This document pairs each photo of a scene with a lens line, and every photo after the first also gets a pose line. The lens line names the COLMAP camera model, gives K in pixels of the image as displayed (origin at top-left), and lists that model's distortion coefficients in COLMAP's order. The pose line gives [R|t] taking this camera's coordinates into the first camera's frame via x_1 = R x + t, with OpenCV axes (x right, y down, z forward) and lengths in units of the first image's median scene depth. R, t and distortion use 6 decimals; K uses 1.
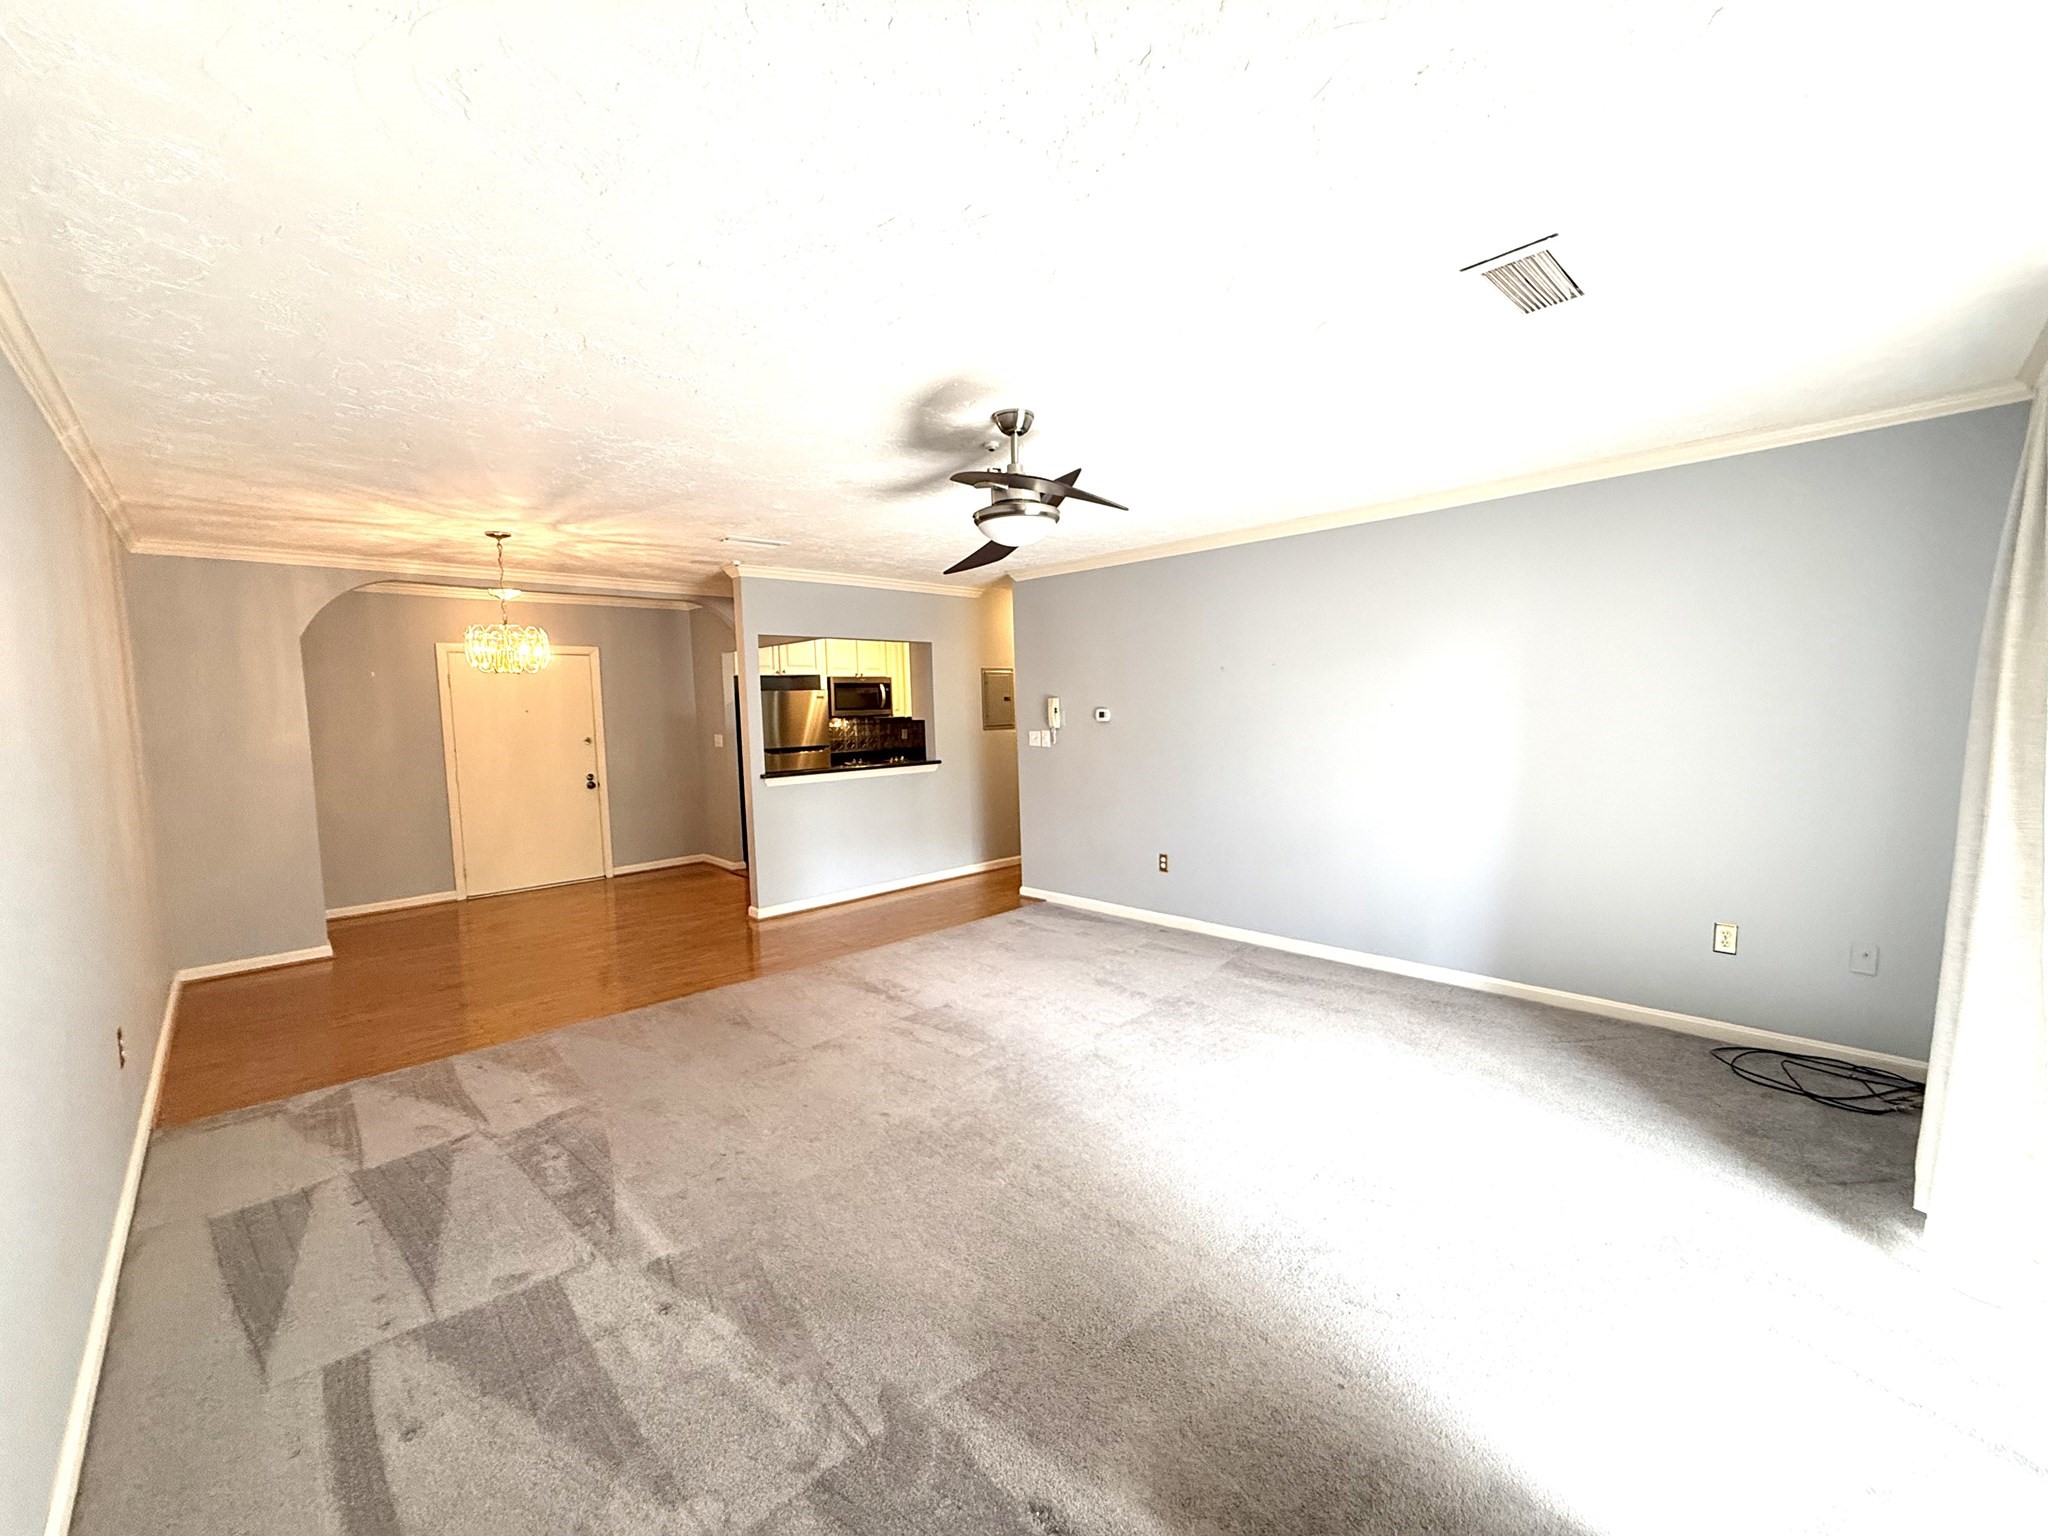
lens RADIAL K [[815.9, 0, 1034.6], [0, 815.9, 779.1], [0, 0, 1]] dist [-0.000200, -0.000198]
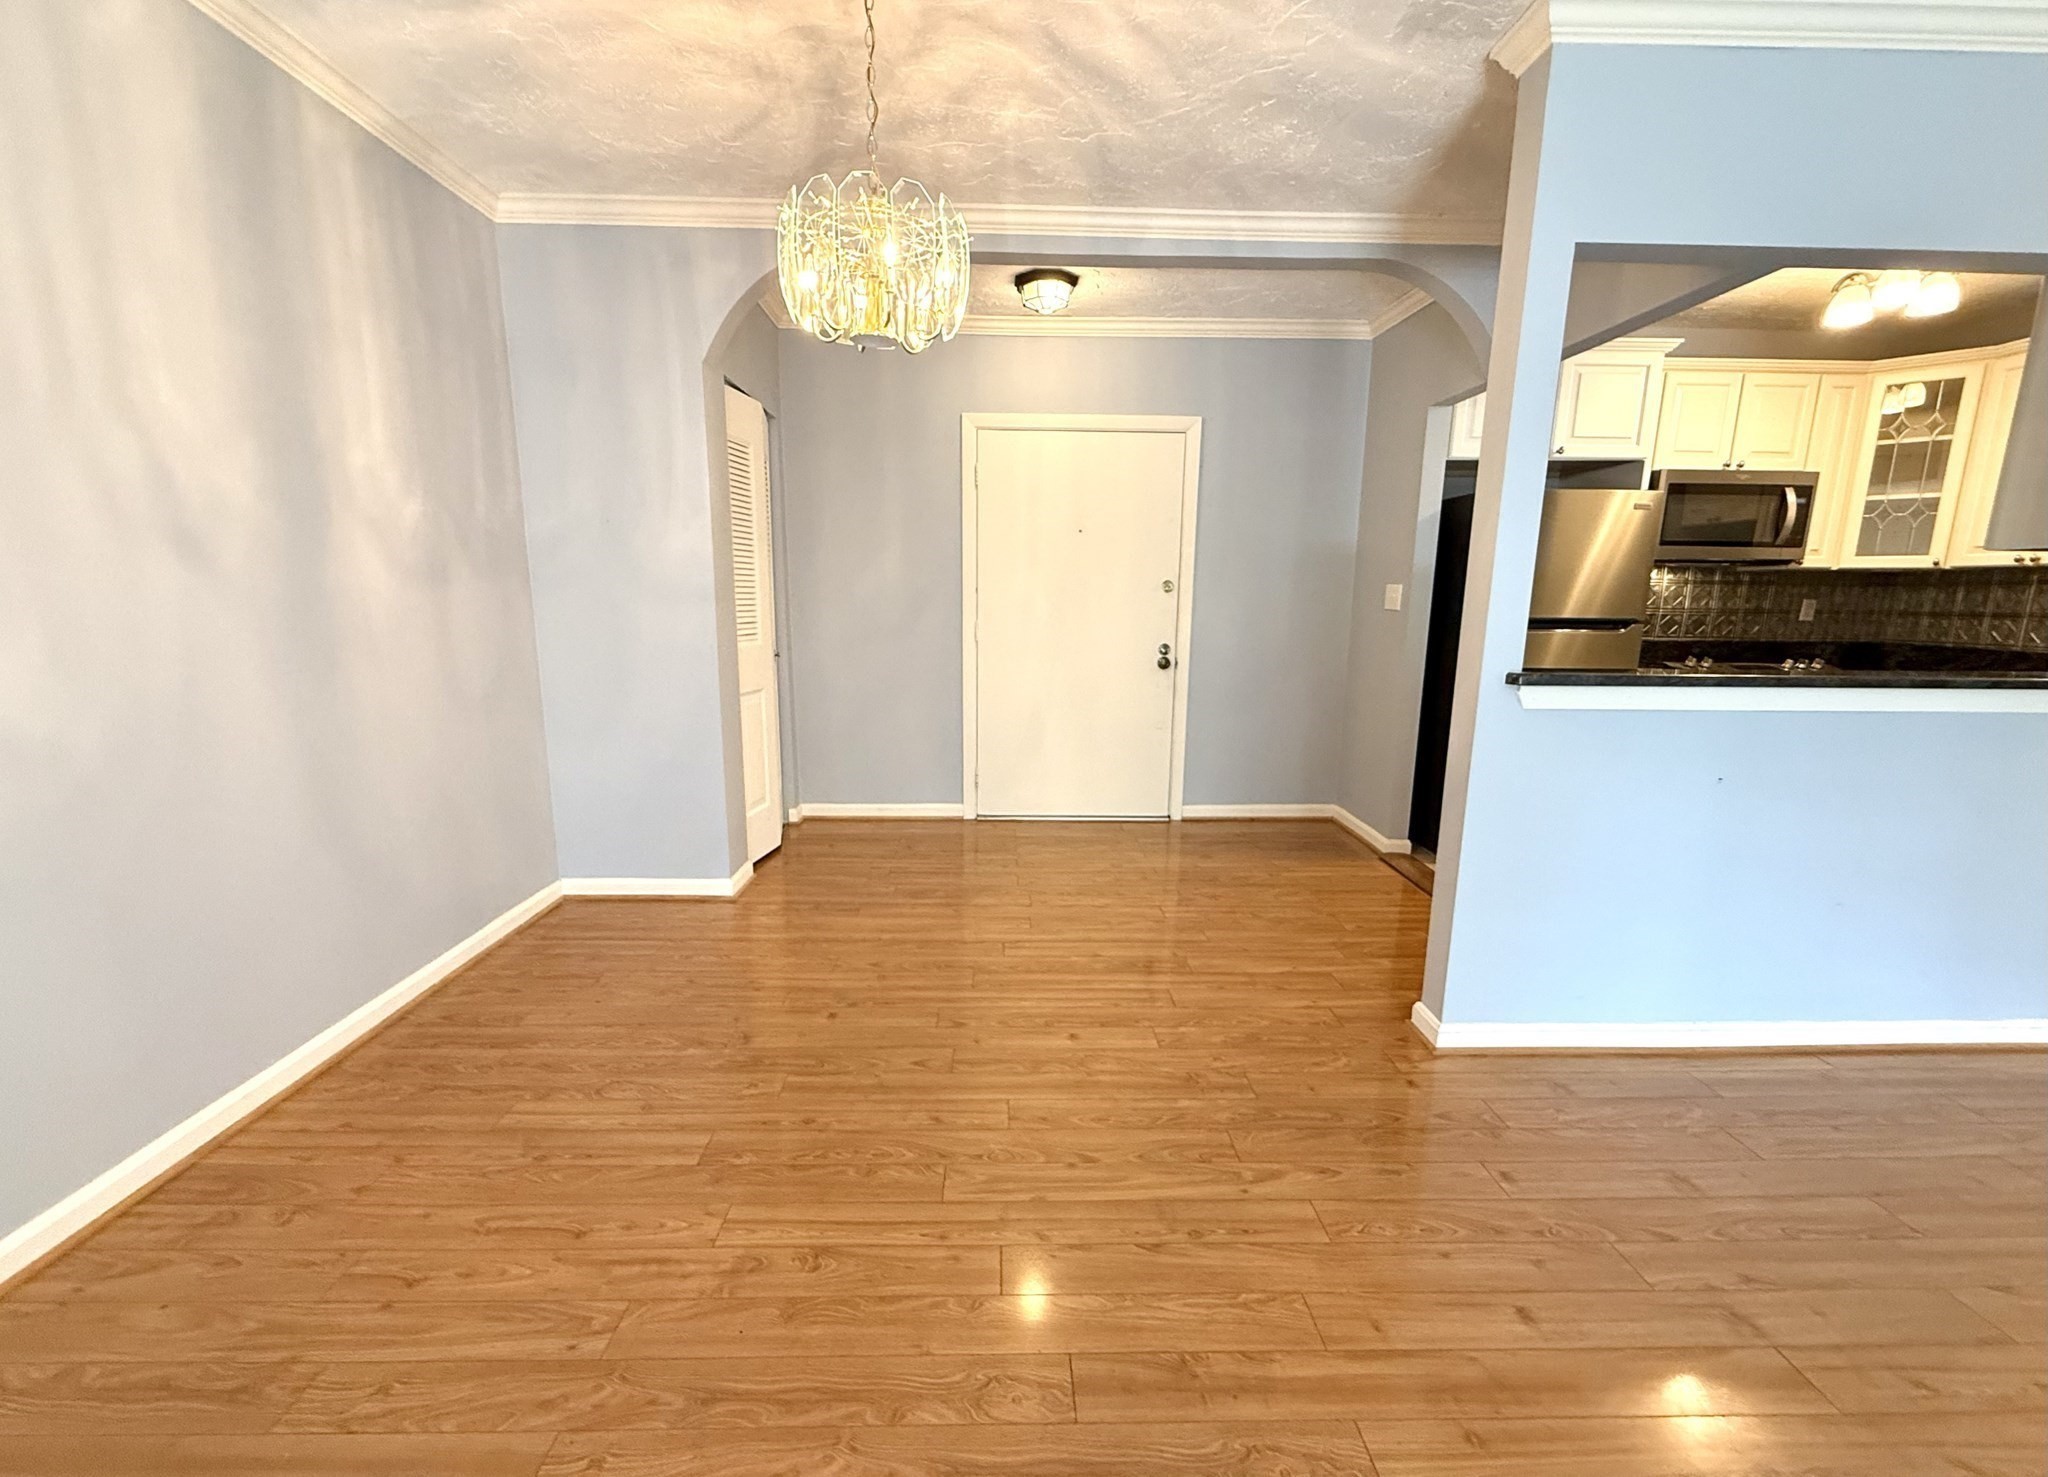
lens RADIAL K [[870.5, 0, 1029.6], [0, 870.5, 748.5], [0, 0, 1]] dist [0.000599, 0.000076]
pose [[0.728823, 0.152725, -0.667452, -0.165357], [-0.091522, 0.987788, 0.126086, -0.001506], [0.678558, -0.030808, 0.733901, 0.418897]]
